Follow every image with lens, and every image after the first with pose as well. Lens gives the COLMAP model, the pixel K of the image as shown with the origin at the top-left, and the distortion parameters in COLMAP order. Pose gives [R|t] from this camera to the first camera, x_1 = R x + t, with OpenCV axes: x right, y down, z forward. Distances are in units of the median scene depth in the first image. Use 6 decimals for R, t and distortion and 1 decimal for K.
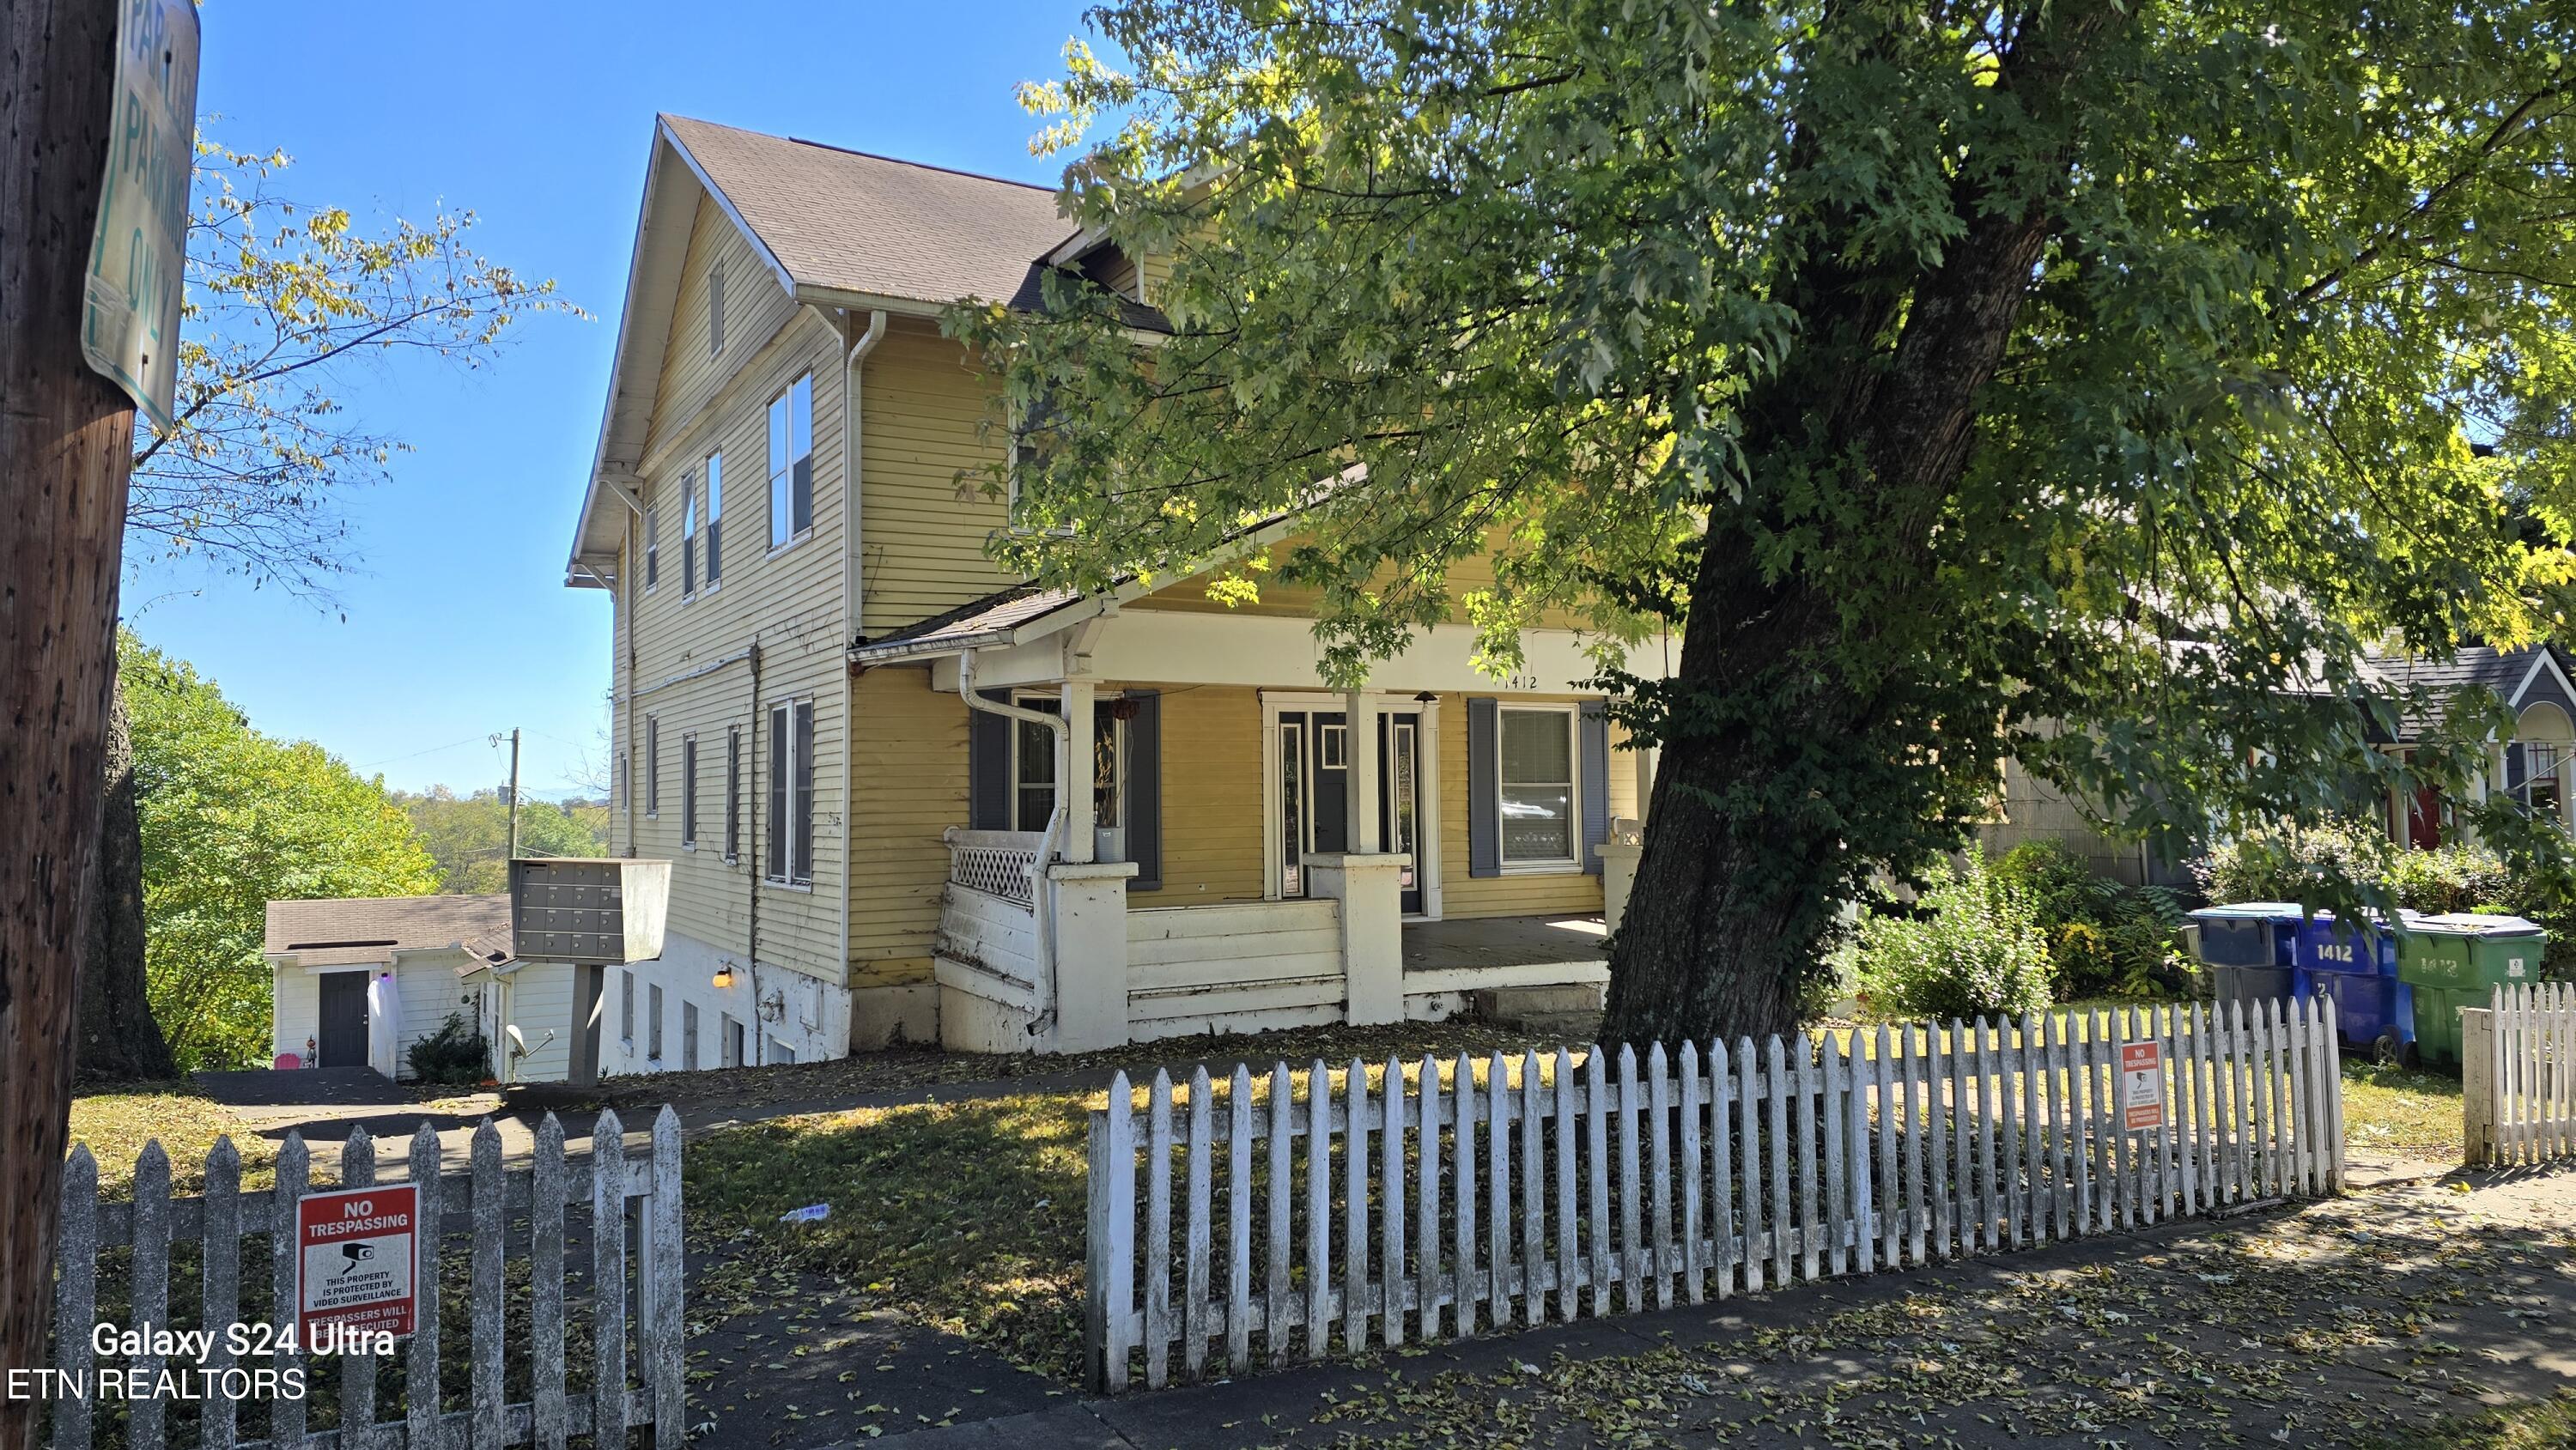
lens RADIAL K [[1709.4, 0, 1288.0], [0, 1709.4, 715.3], [0, 0, 1]] dist [0.076210, -0.107587]
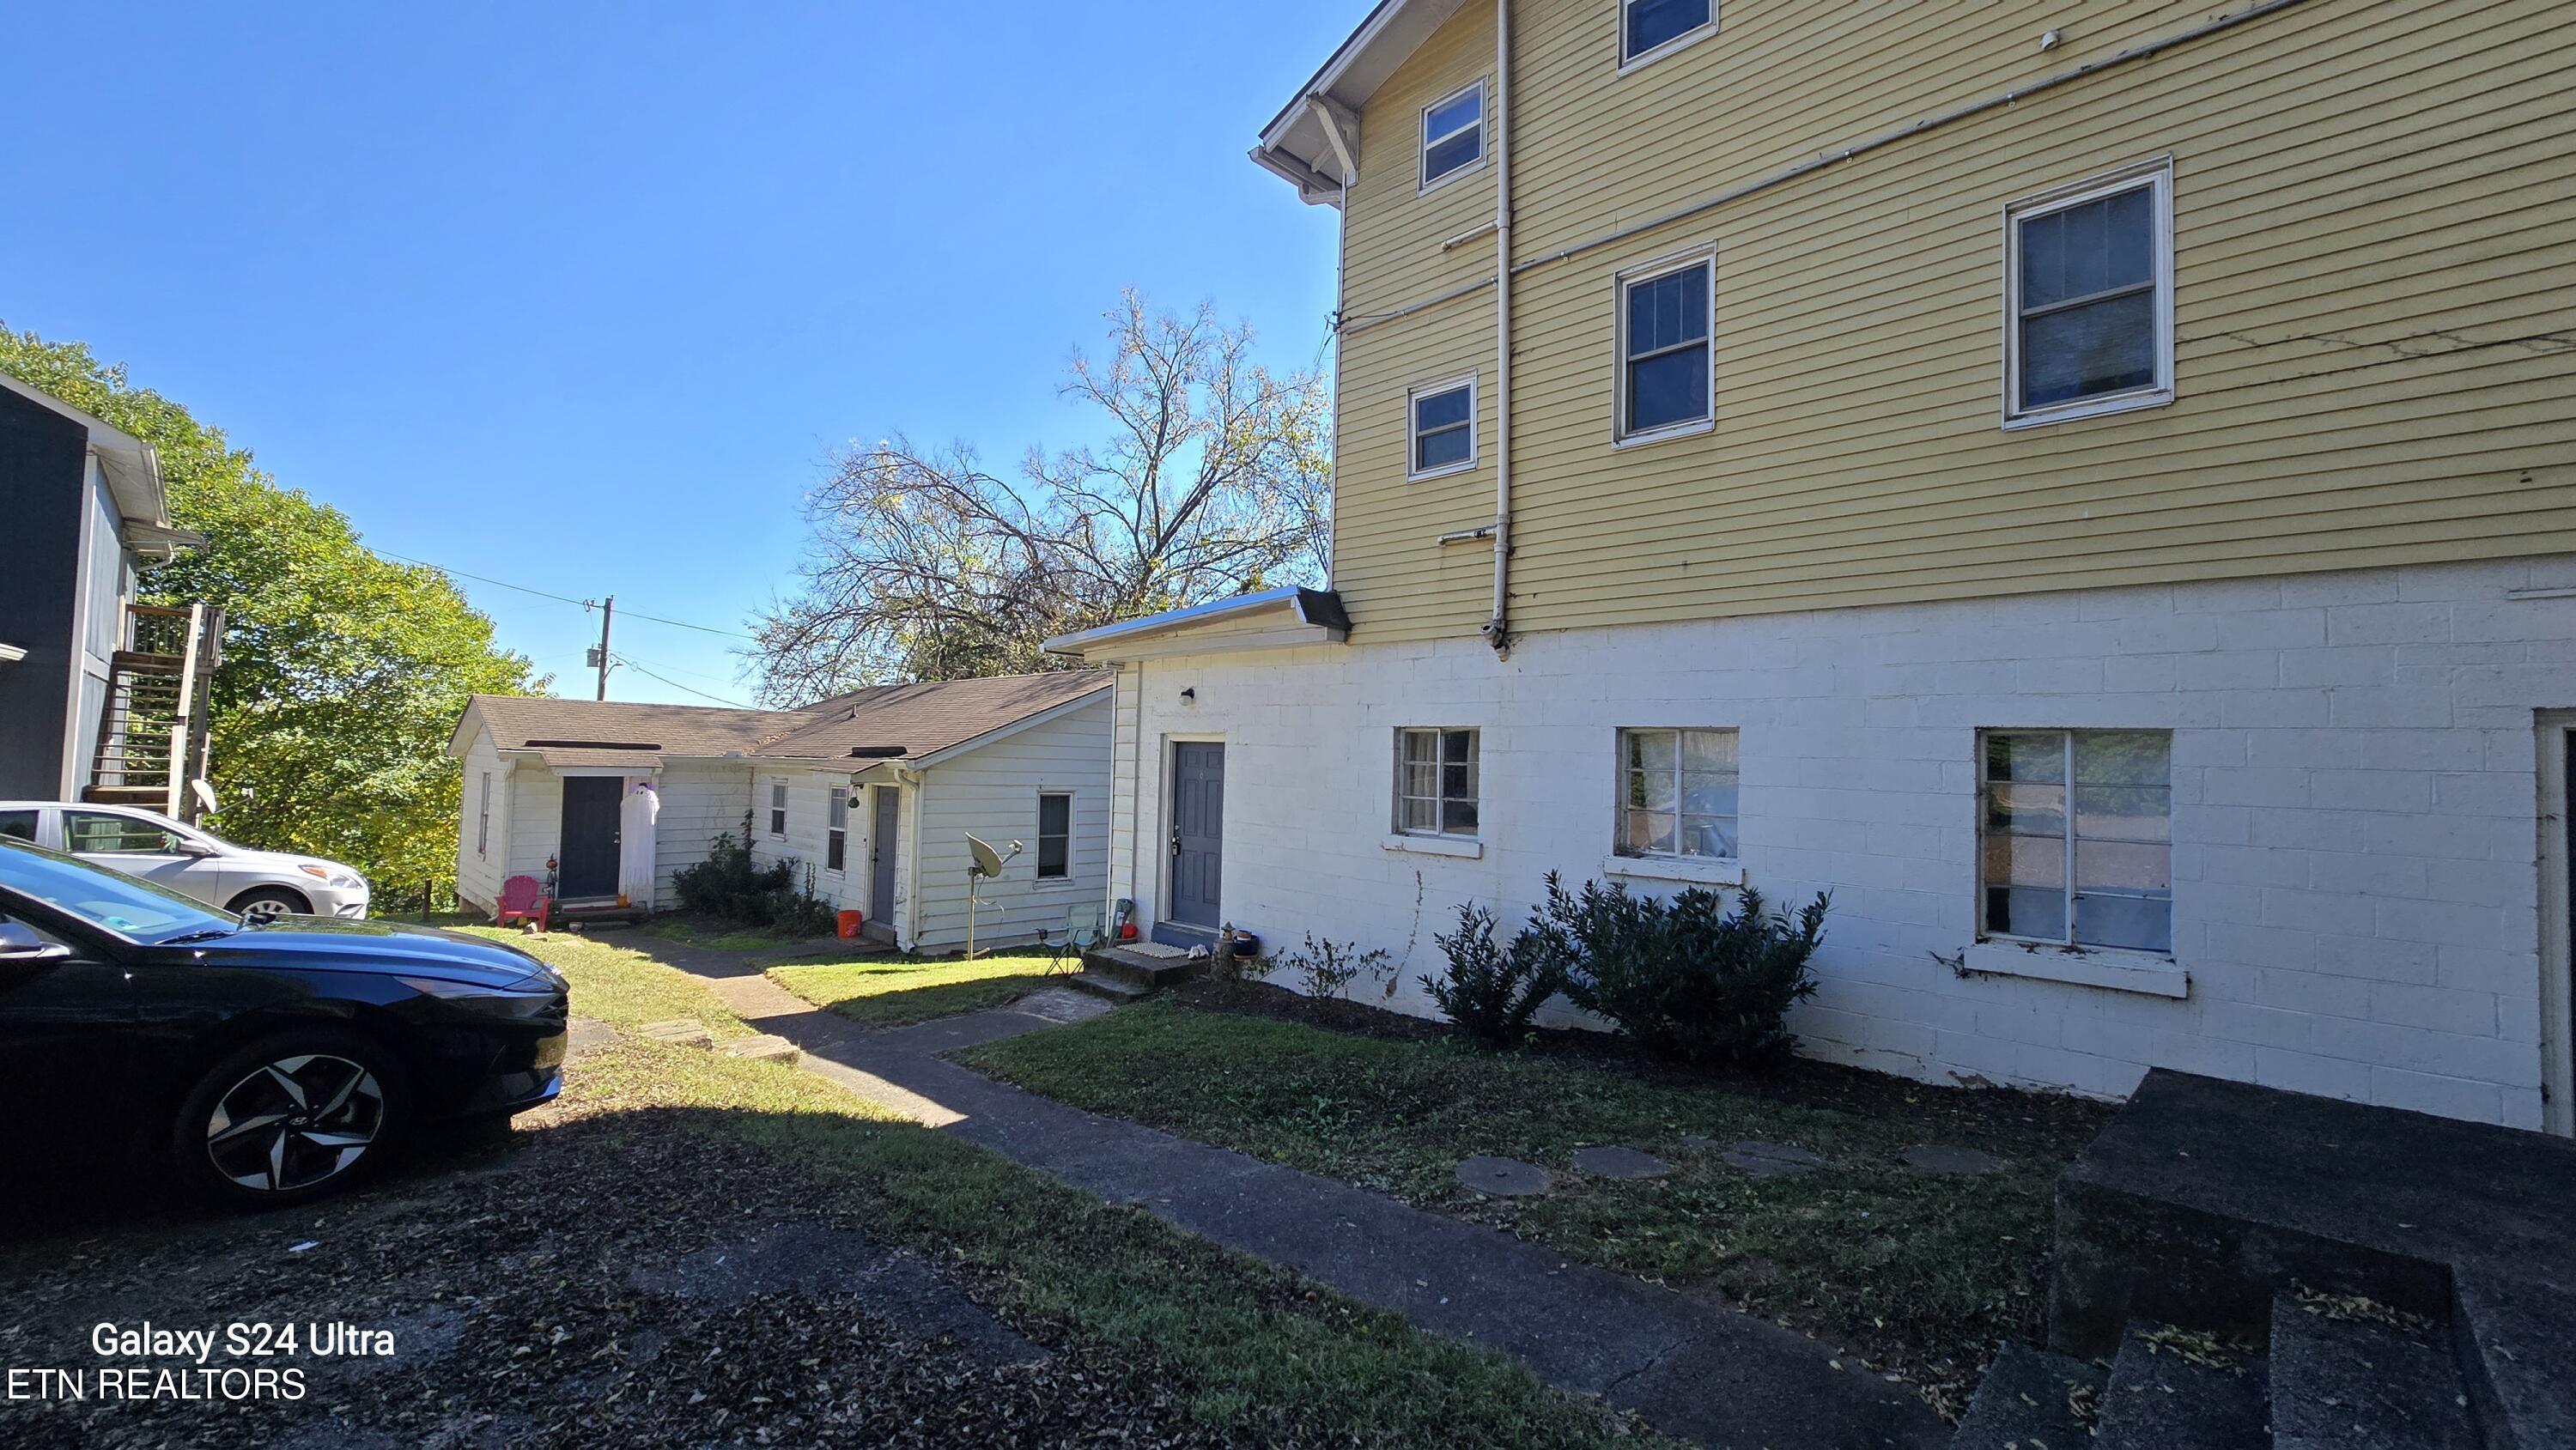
lens RADIAL K [[1047.0, 0, 1273.9], [0, 1047.0, 719.1], [0, 0, 1]] dist [-0.002931, -0.000119]
pose [[0.963396, 0.052015, 0.262987, -0.836153], [-0.055235, 0.998462, 0.004861, 0.228182], [-0.262329, -0.019209, 0.964787, 1.001144]]
